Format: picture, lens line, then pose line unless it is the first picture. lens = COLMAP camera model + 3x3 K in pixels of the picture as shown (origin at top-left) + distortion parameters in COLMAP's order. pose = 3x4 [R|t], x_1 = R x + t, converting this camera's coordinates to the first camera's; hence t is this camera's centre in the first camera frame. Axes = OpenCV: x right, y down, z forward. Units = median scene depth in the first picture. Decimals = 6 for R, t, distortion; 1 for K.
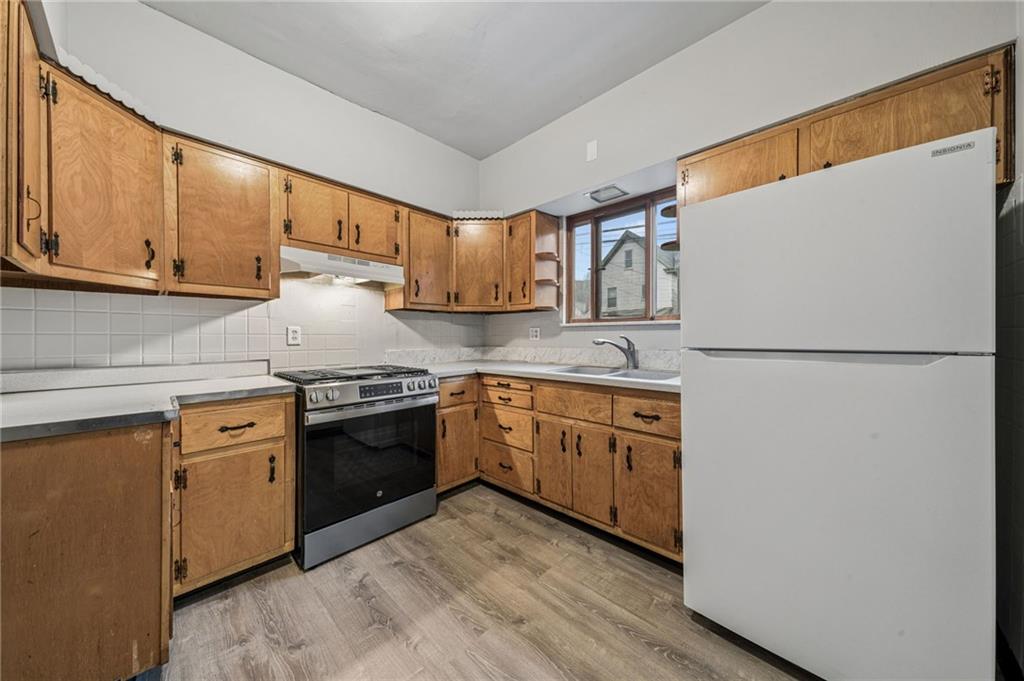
lens RADIAL K [[348.2, 0, 509.2], [0, 348.2, 338.4], [0, 0, 1]] dist [0.007102, -0.000489]
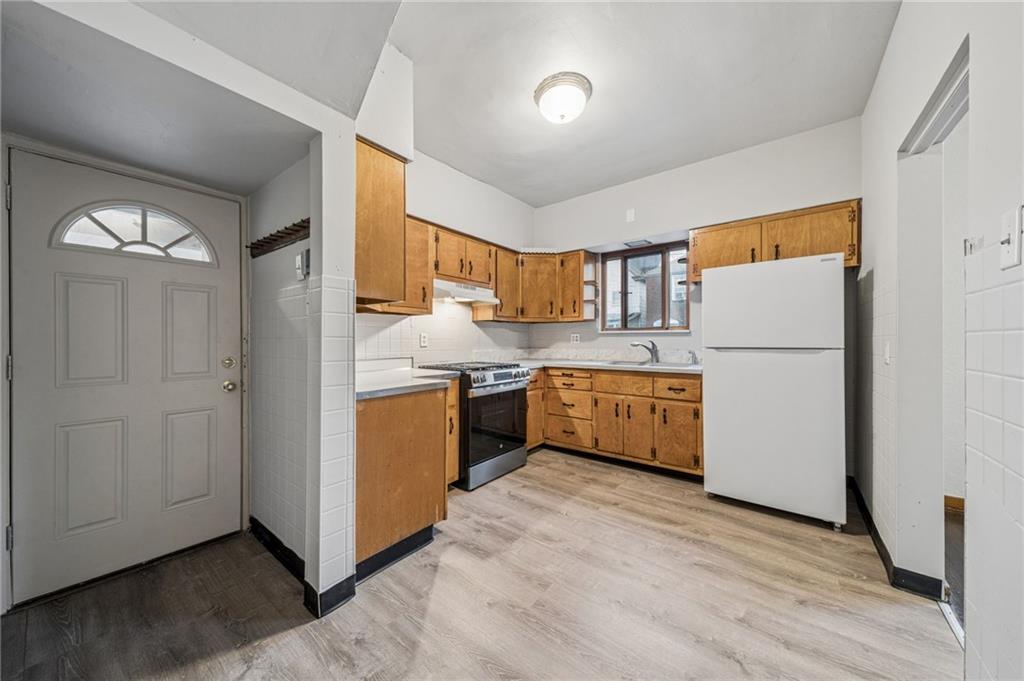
lens RADIAL K [[348.2, 0, 515.8], [0, 348.2, 341.1], [0, 0, 1]] dist [0.007102, -0.000489]
pose [[0.994698, 0.000087, 0.102838, -0.418836], [0.000145, 0.999997, -0.002251, -0.000529], [-0.102838, 0.002254, 0.994696, -0.441718]]
